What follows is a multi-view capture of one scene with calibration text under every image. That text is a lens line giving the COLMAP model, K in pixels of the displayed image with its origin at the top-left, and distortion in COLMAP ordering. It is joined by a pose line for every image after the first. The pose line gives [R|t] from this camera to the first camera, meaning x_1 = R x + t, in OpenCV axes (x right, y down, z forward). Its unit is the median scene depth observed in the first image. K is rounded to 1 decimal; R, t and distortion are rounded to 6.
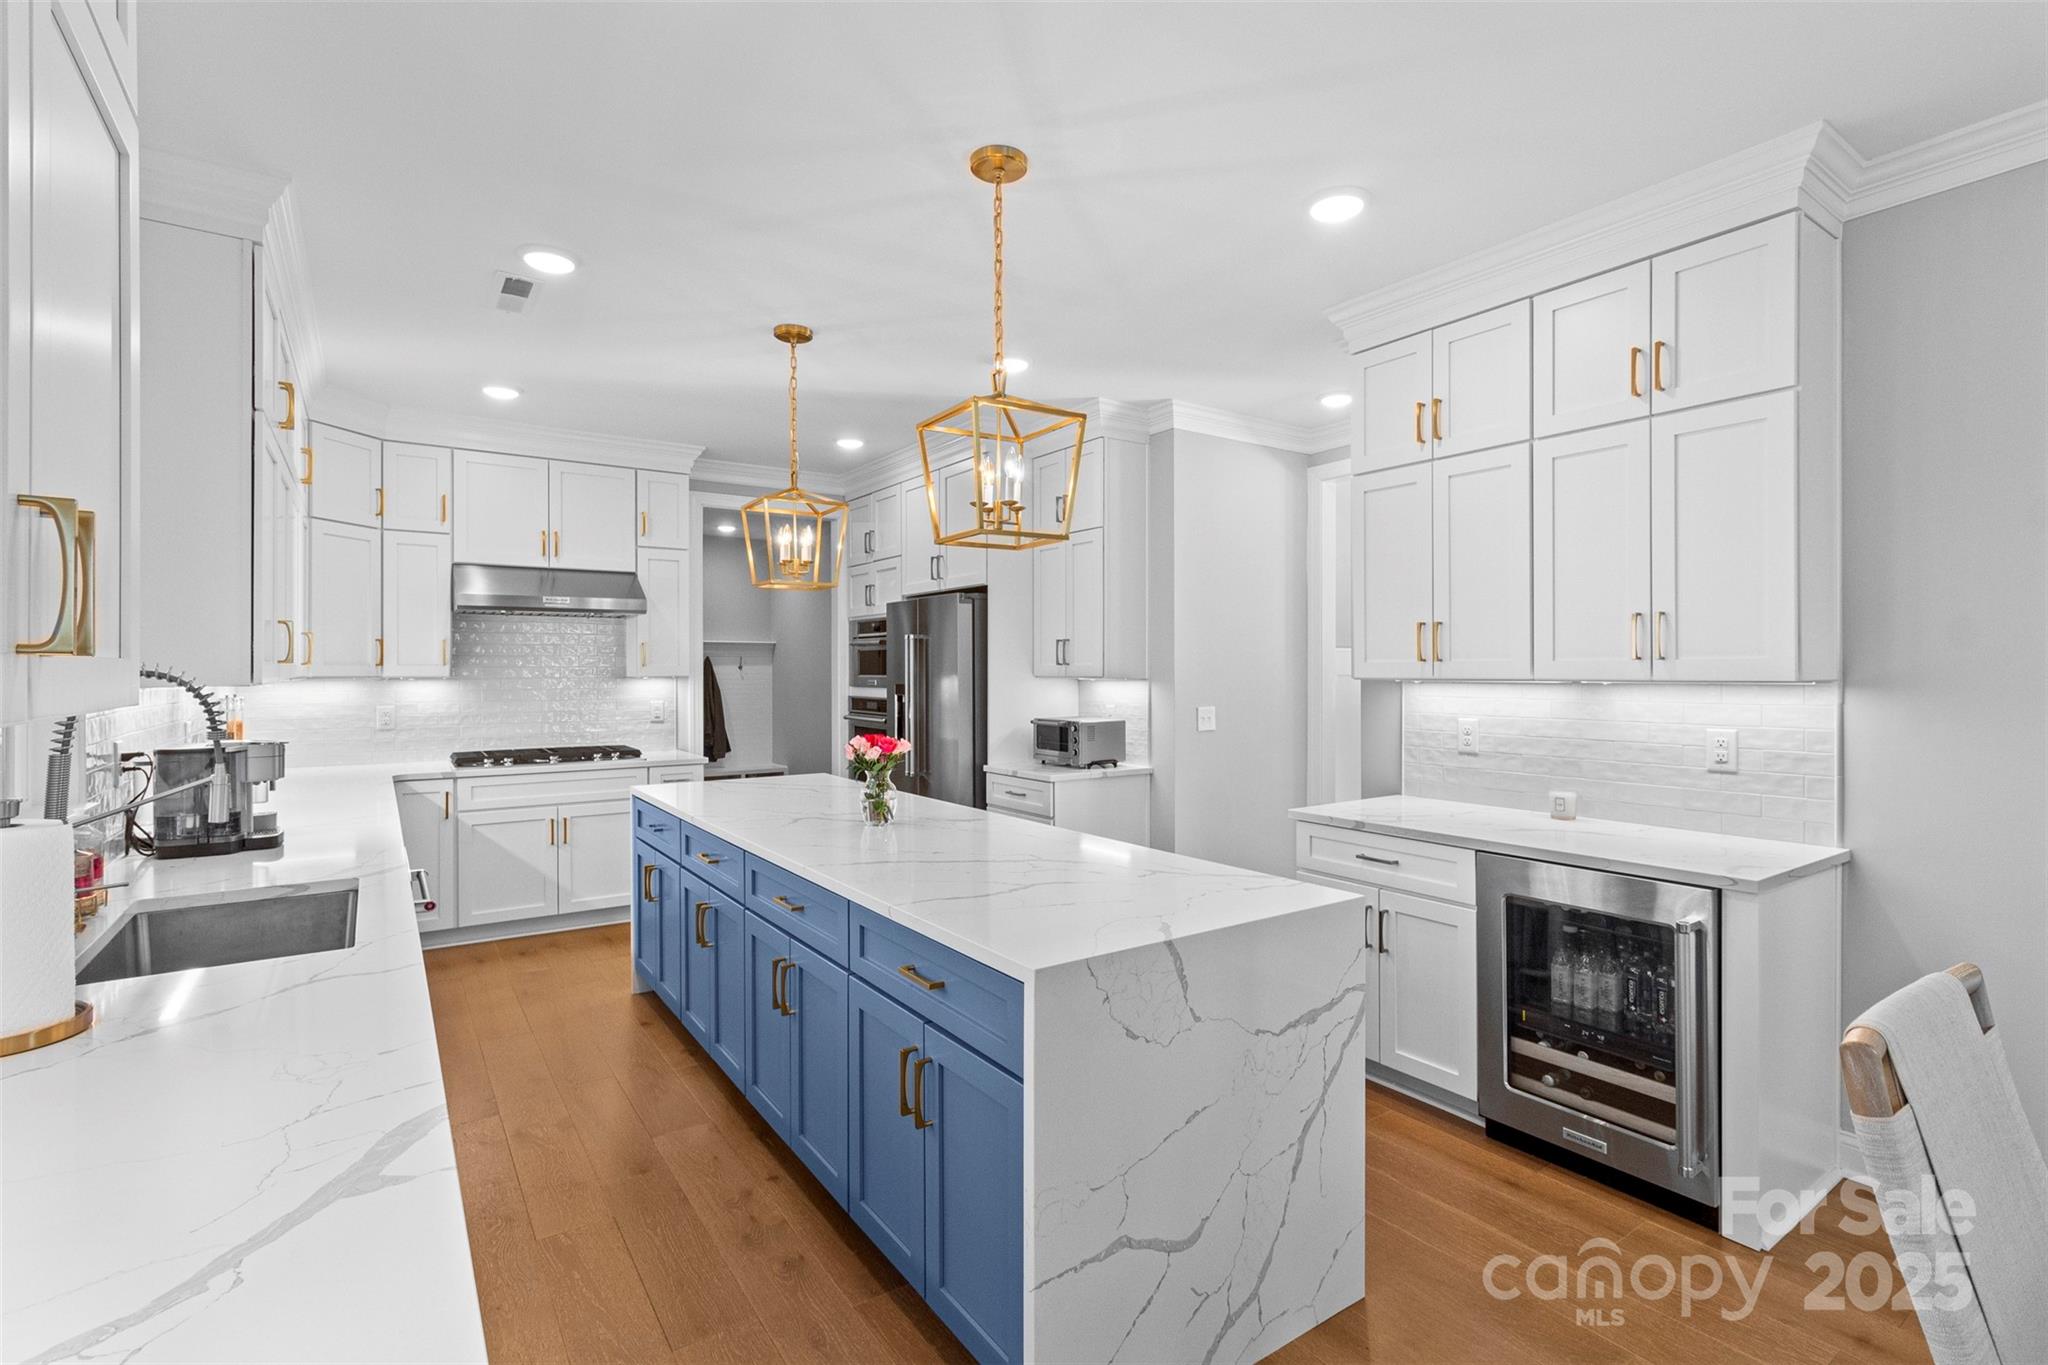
lens RADIAL K [[956.5, 0, 1028.1], [0, 956.5, 679.3], [0, 0, 1]] dist [0.003718, -0.001303]
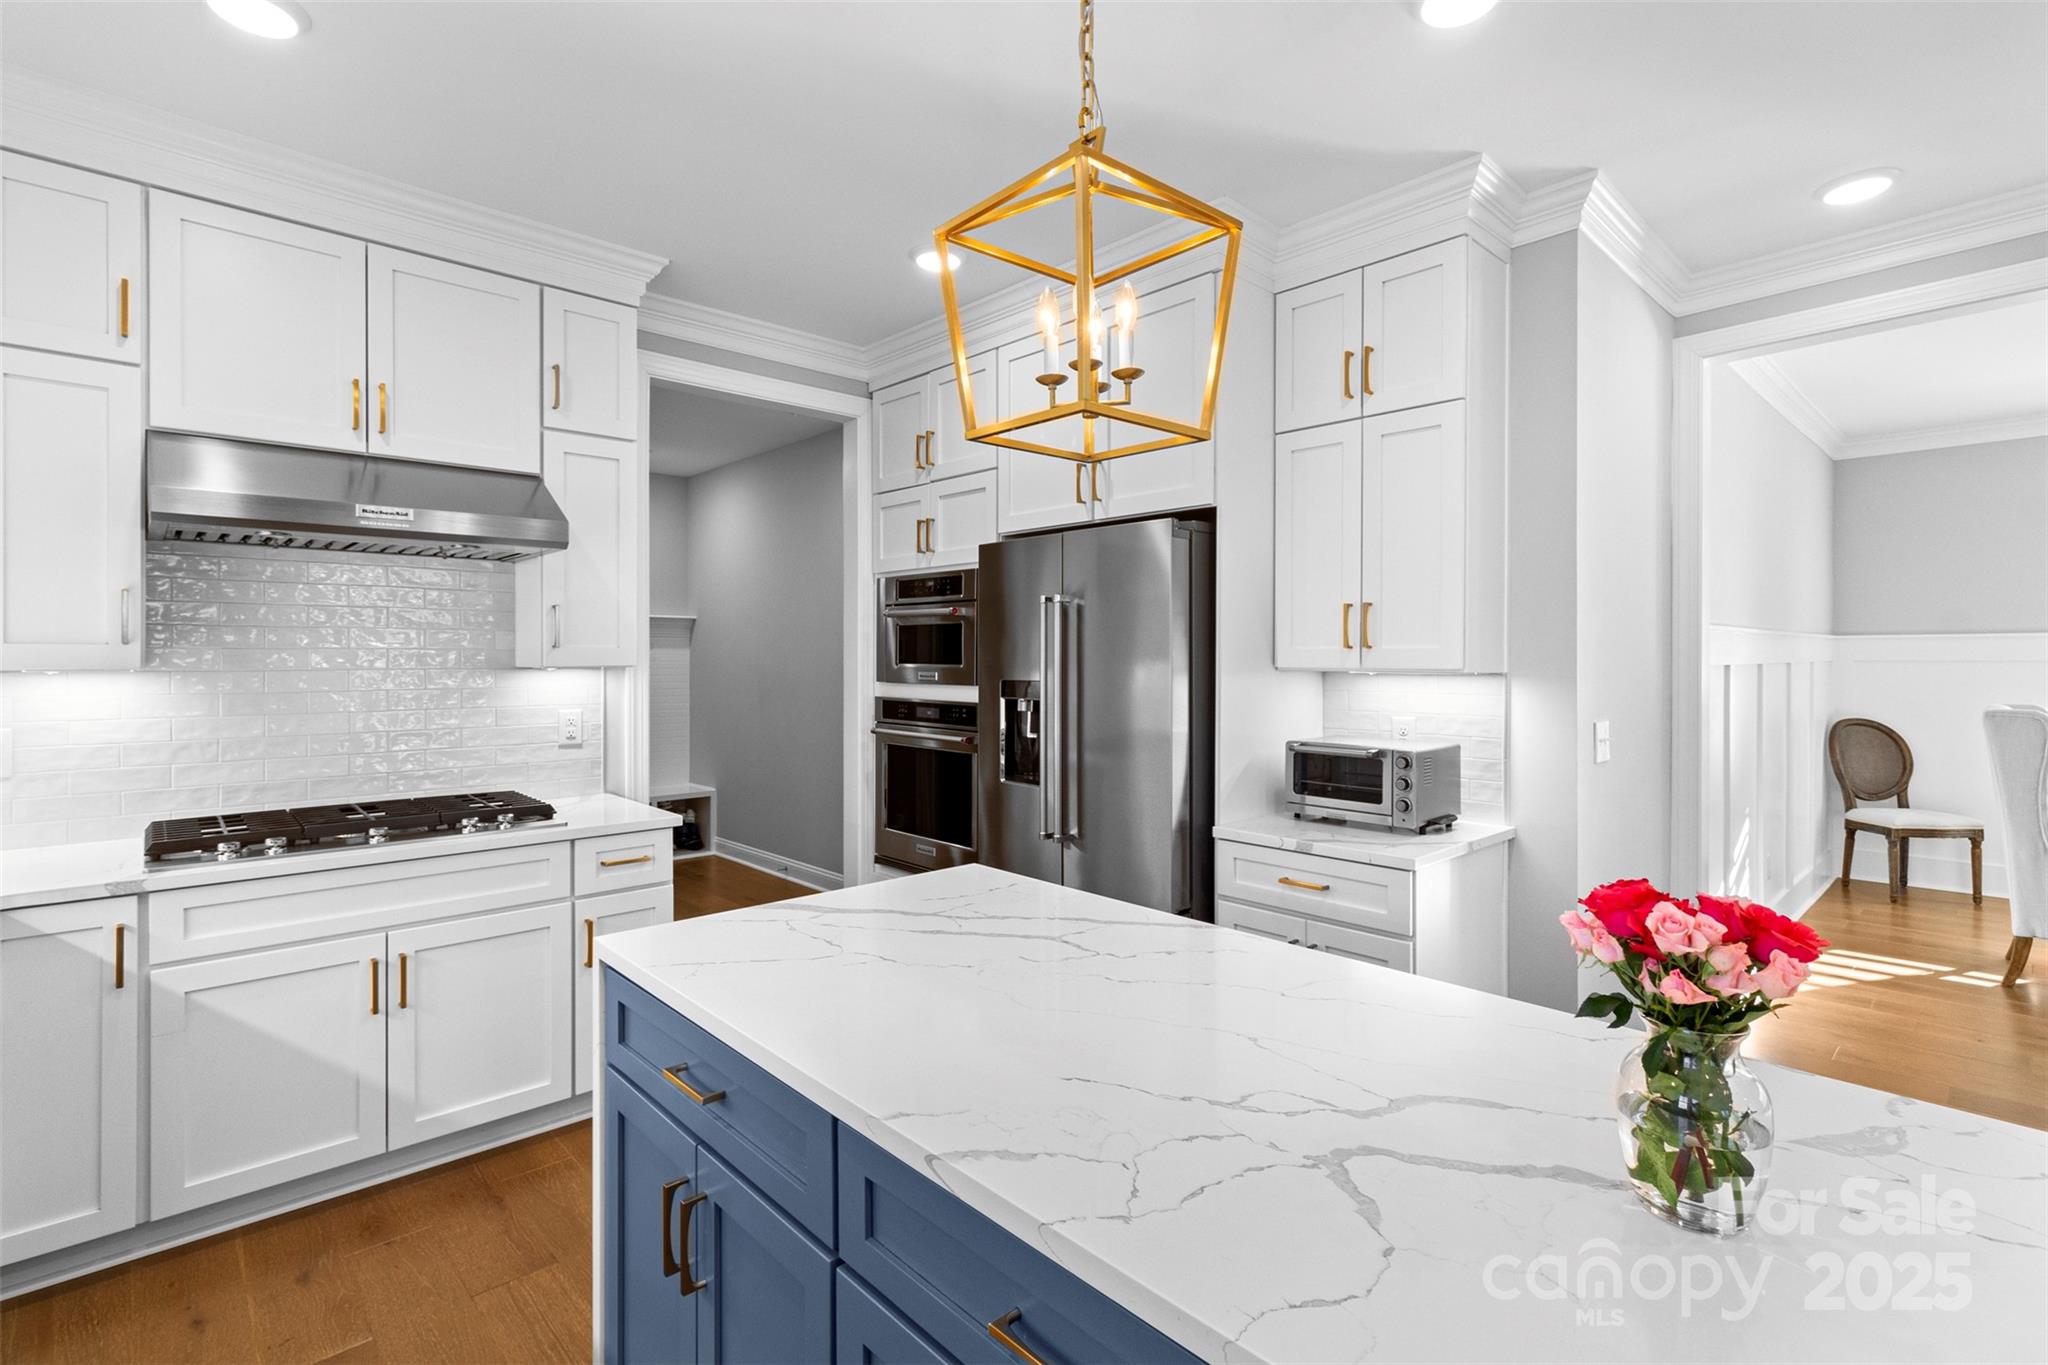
lens RADIAL K [[956.5, 0, 1023.2], [0, 956.5, 662.9], [0, 0, 1]] dist [0.003718, -0.001303]
pose [[0.988901, 0.002246, 0.148559, -0.228152], [-0.001926, 0.999995, -0.002302, -0.004489], [-0.148563, 0.001990, 0.988901, 0.439416]]
